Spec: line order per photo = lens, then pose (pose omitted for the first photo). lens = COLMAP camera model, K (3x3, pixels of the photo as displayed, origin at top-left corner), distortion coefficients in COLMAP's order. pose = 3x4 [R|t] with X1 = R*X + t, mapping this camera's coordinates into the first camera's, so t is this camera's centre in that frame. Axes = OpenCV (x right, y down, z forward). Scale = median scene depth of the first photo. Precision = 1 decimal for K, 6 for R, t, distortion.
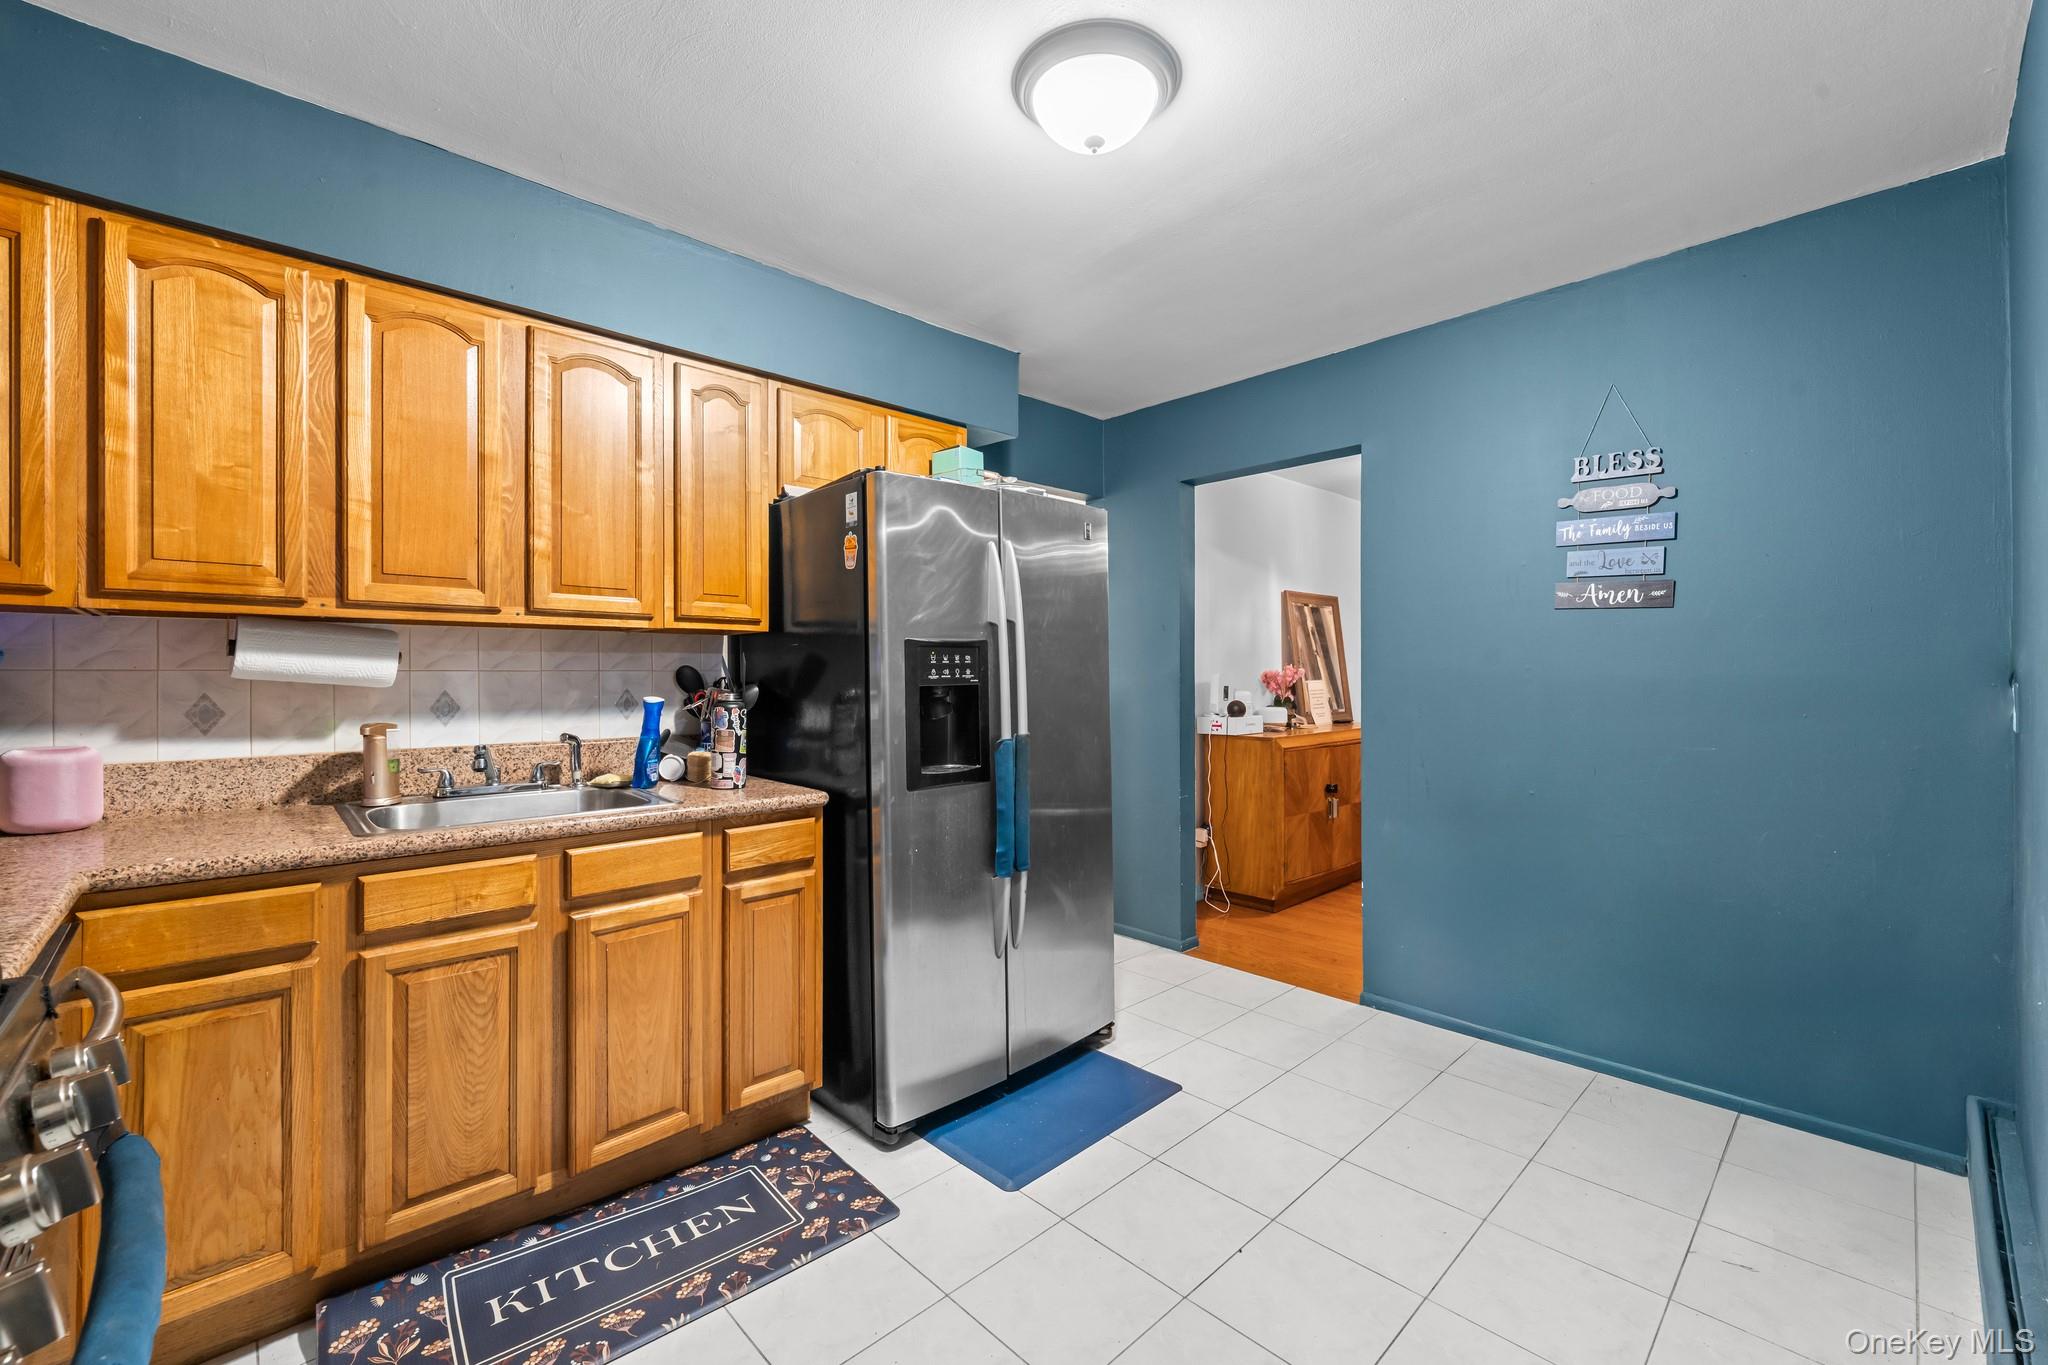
lens RADIAL K [[830.3, 0, 1027.4], [0, 830.3, 681.2], [0, 0, 1]] dist [0.001627, -0.001354]
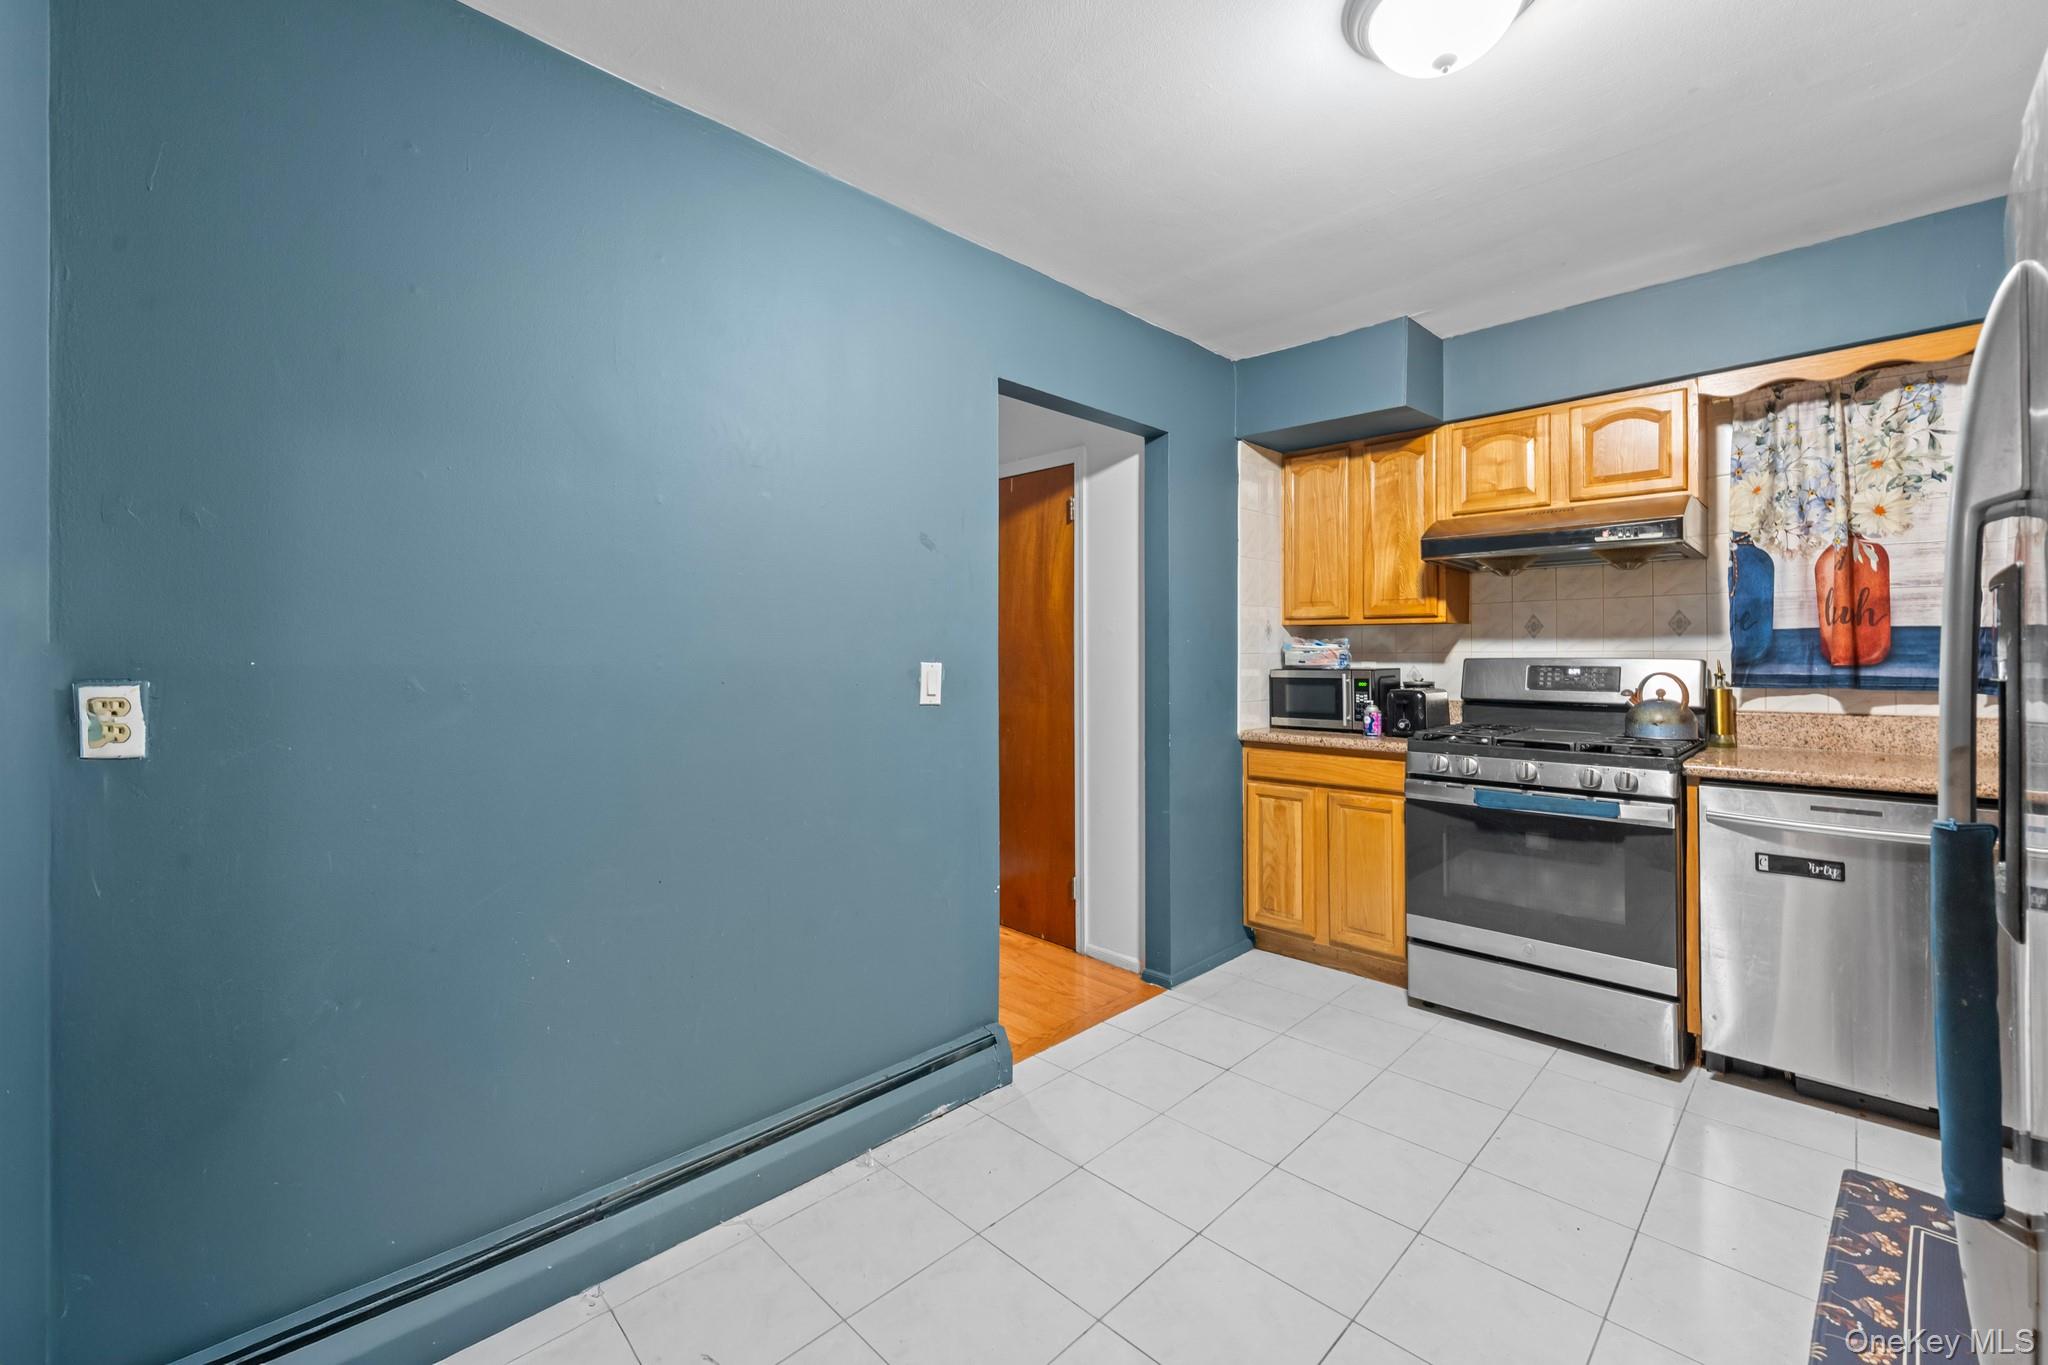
lens RADIAL K [[830.3, 0, 1013.8], [0, 830.3, 652.9], [0, 0, 1]] dist [0.001627, -0.001354]
pose [[-0.999670, 0.007388, -0.024597, 0.484379], [0.007354, 0.999972, 0.001456, -0.014360], [0.024607, 0.001274, -0.999696, 1.582048]]
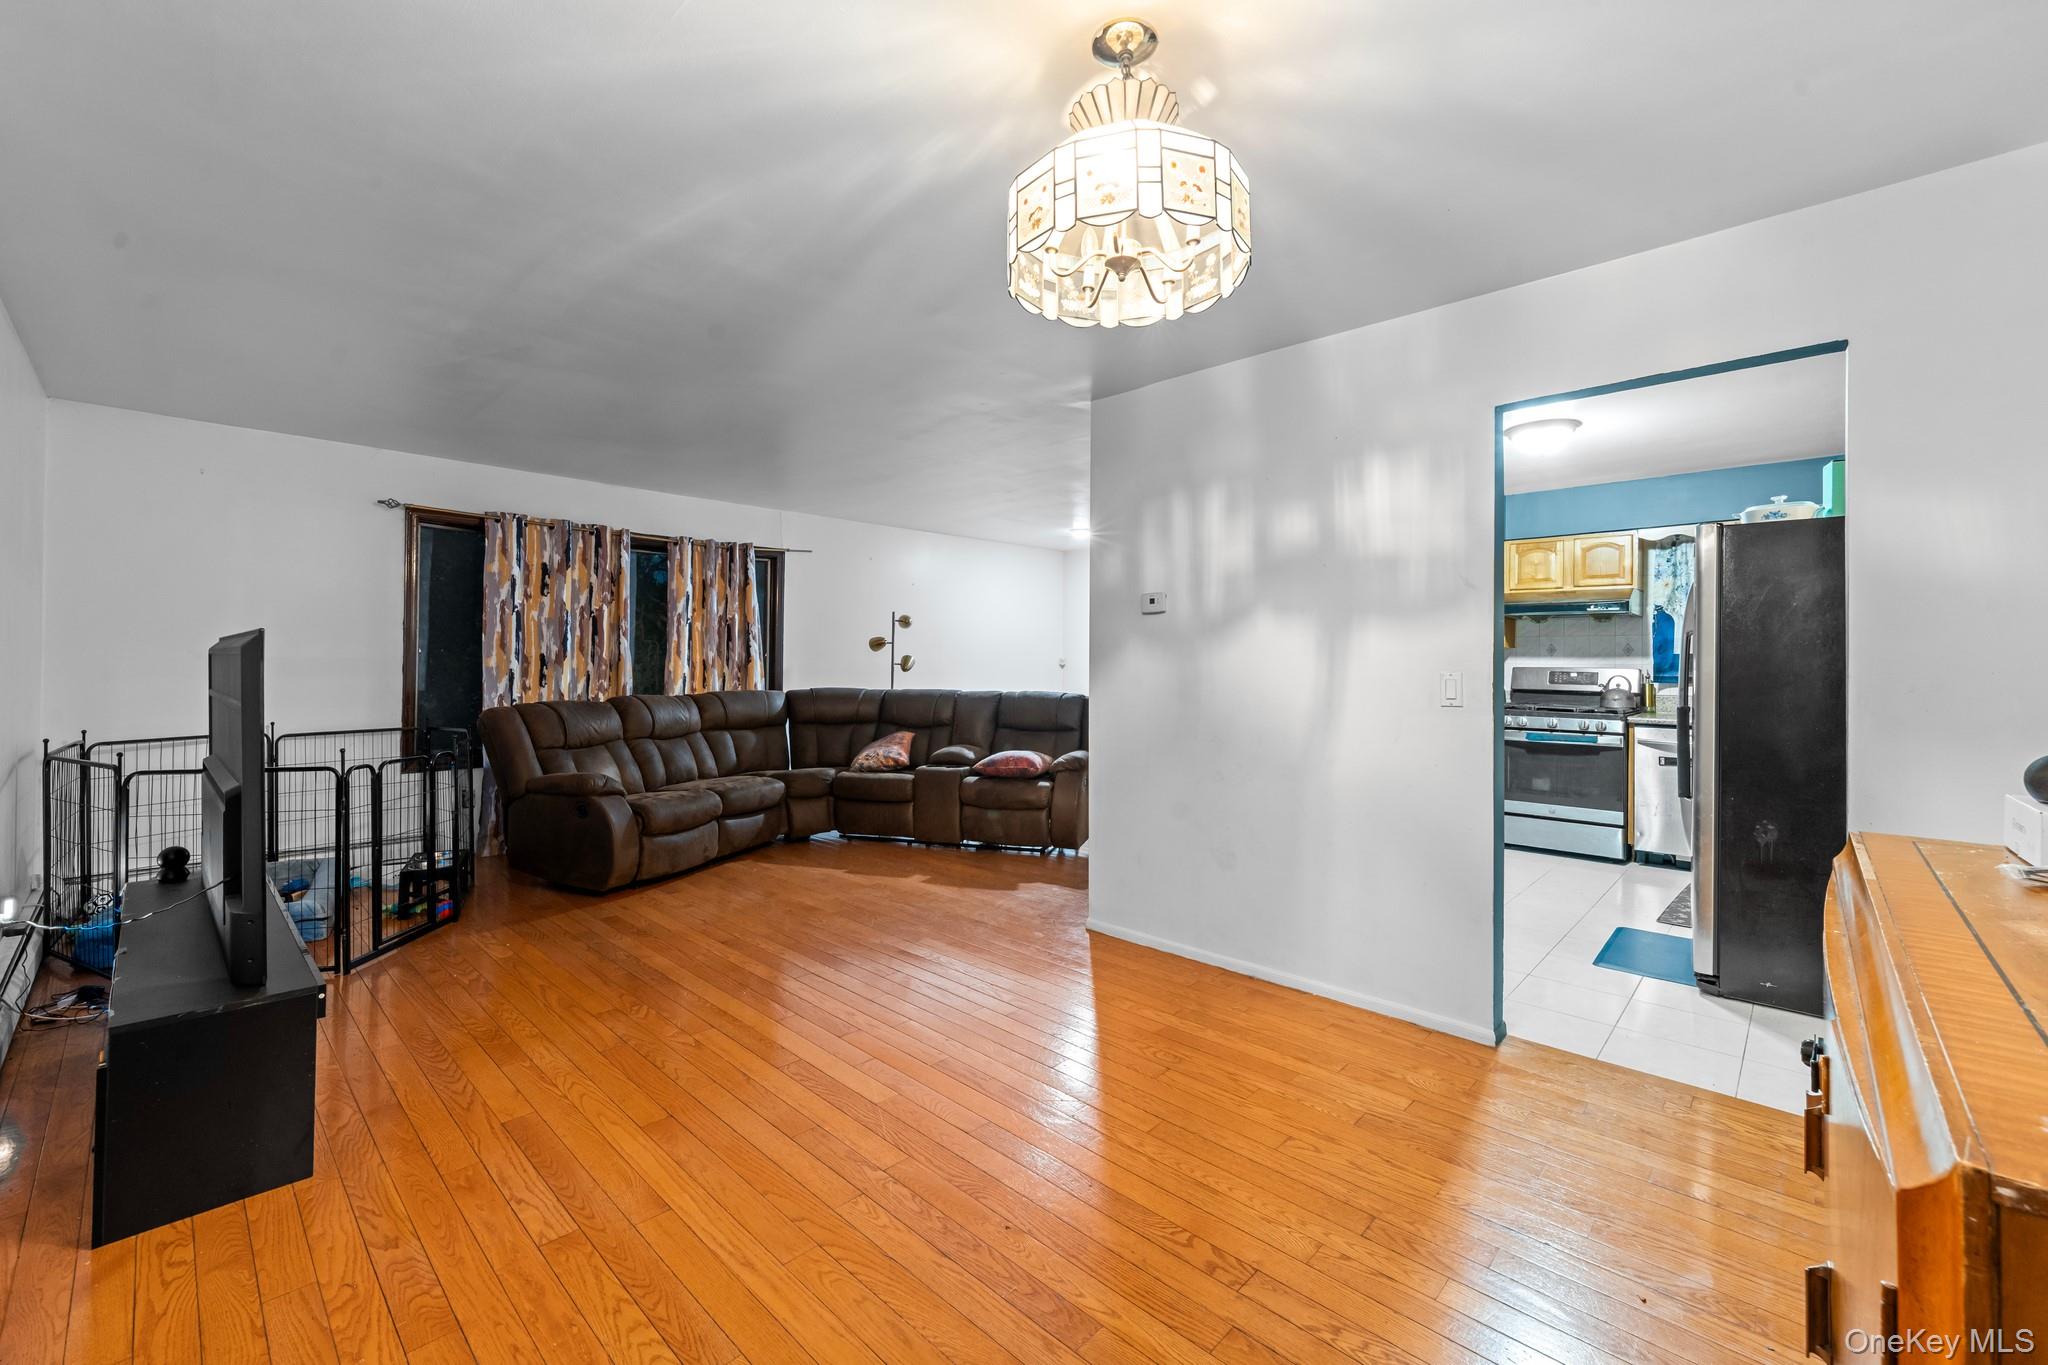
lens RADIAL K [[830.3, 0, 1008.6], [0, 830.3, 658.3], [0, 0, 1]] dist [0.001627, -0.001354]
pose [[-0.999075, -0.003688, -0.042850, 1.522307], [-0.003767, 0.999991, 0.001767, -0.024609], [0.042843, 0.001927, -0.999080, 2.903832]]
